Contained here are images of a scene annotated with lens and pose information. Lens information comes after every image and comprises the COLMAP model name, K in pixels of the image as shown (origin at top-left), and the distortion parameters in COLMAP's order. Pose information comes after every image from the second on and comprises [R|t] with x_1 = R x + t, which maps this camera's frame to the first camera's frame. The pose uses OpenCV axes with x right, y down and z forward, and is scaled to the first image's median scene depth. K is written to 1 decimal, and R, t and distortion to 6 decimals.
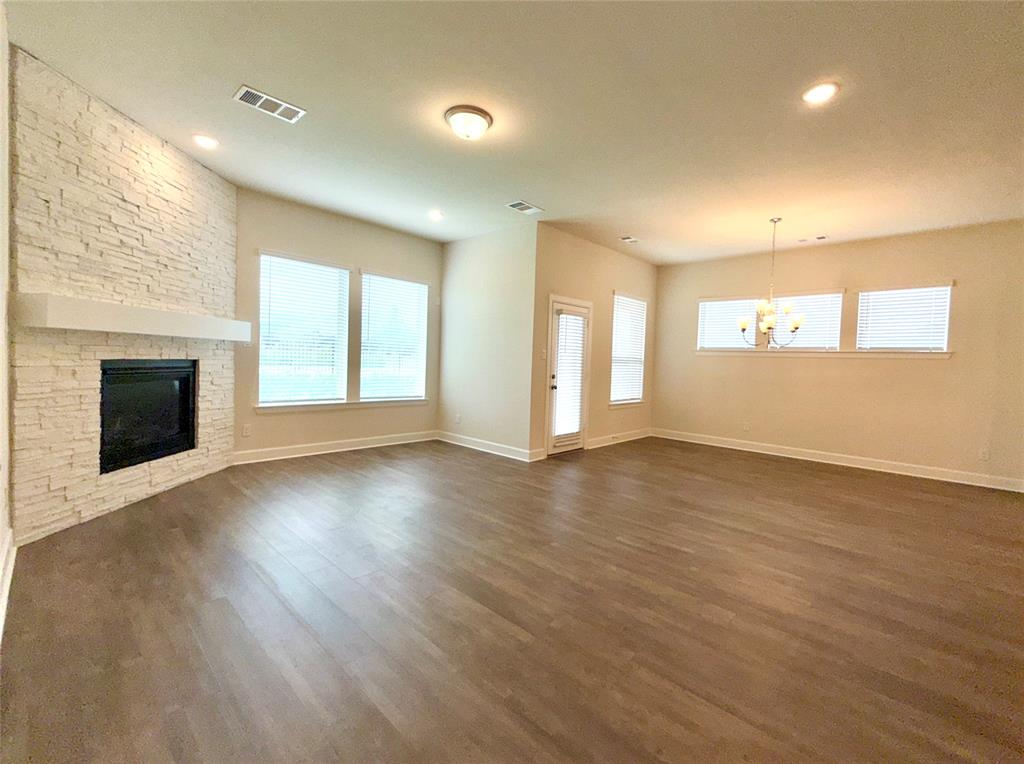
lens RADIAL K [[438.1, 0, 511.4], [0, 438.1, 373.8], [0, 0, 1]] dist [-0.001582, -0.000304]
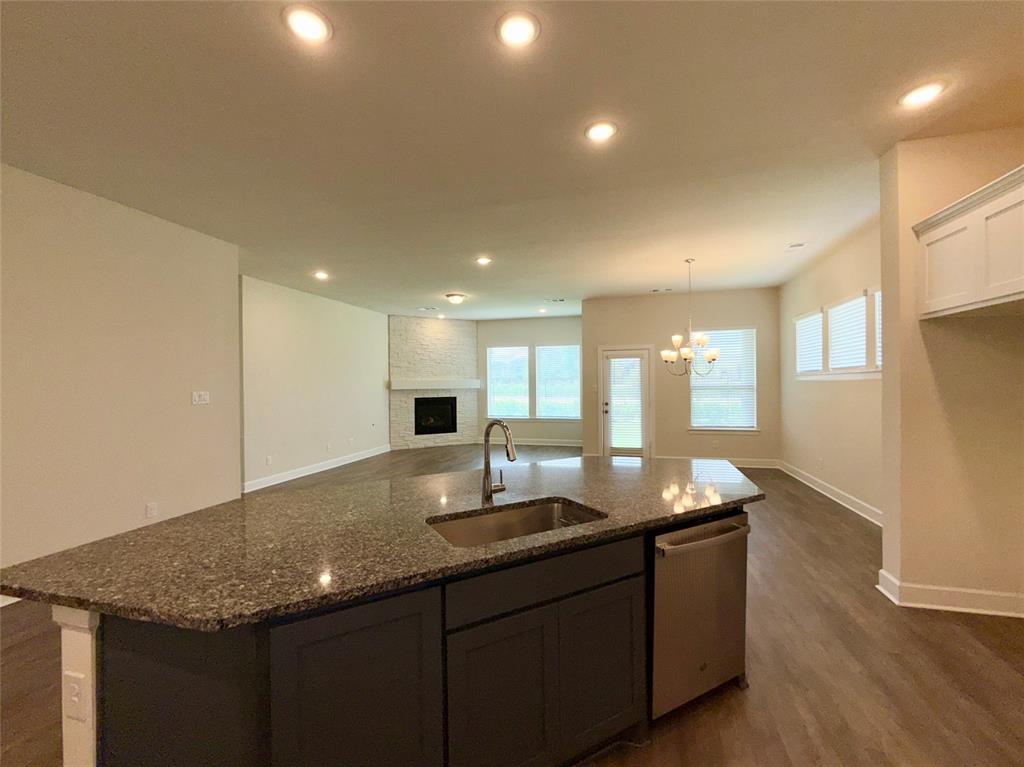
lens RADIAL K [[438.1, 0, 502.0], [0, 438.1, 387.9], [0, 0, 1]] dist [-0.001582, -0.000304]
pose [[0.450101, -0.034498, -0.892311, 1.354499], [-0.001661, 0.999219, -0.039469, 0.012252], [0.892976, 0.019248, 0.449693, 0.094191]]
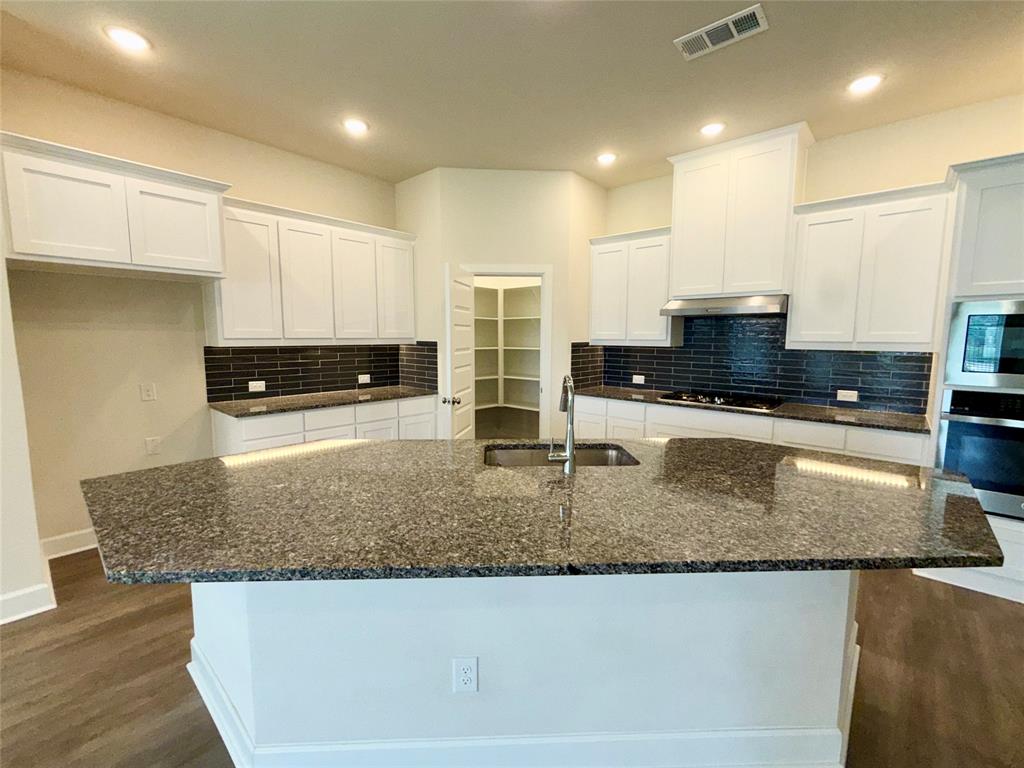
lens RADIAL K [[438.1, 0, 509.1], [0, 438.1, 385.5], [0, 0, 1]] dist [-0.001582, -0.000304]
pose [[-0.029843, -0.152337, 0.987878, 0.625186], [0.026729, 0.987843, 0.153139, -0.025254], [-0.999197, 0.030975, -0.025409, 0.327872]]
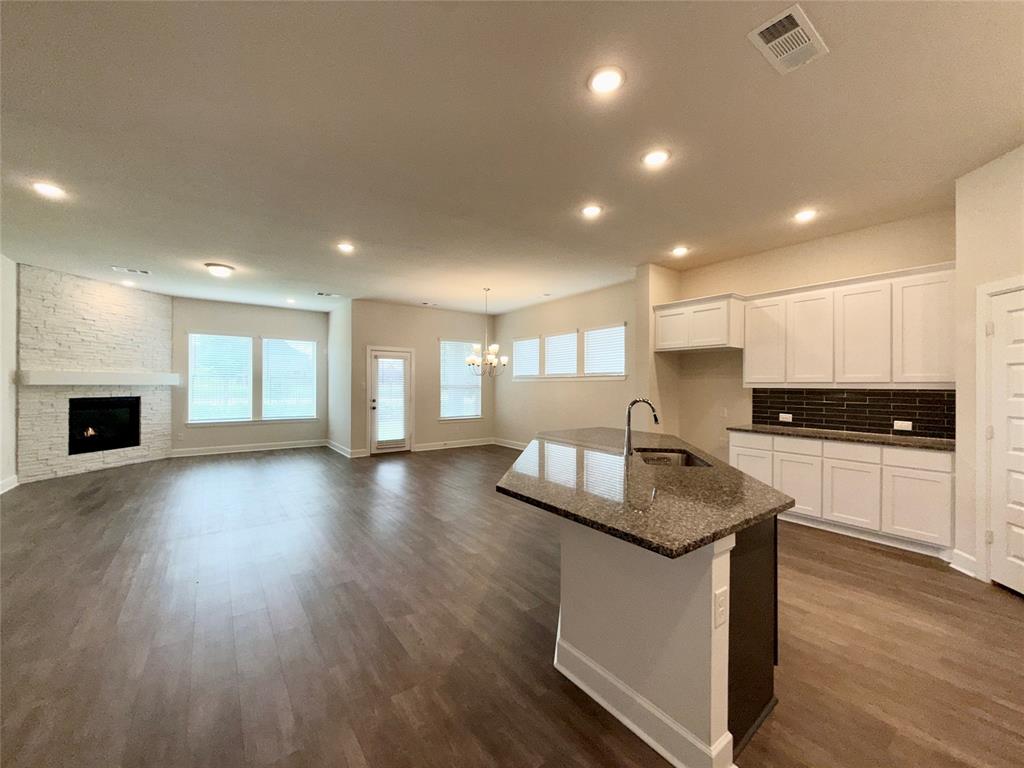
lens RADIAL K [[411.6, 0, 506.5], [0, 411.6, 384.3], [0, 0, 1]] dist [-0.002443, 0.001231]
pose [[0.981483, -0.033610, -0.188575, 0.913378], [0.026474, 0.998840, -0.040232, 0.021715], [0.189709, 0.034495, 0.981234, -0.319817]]
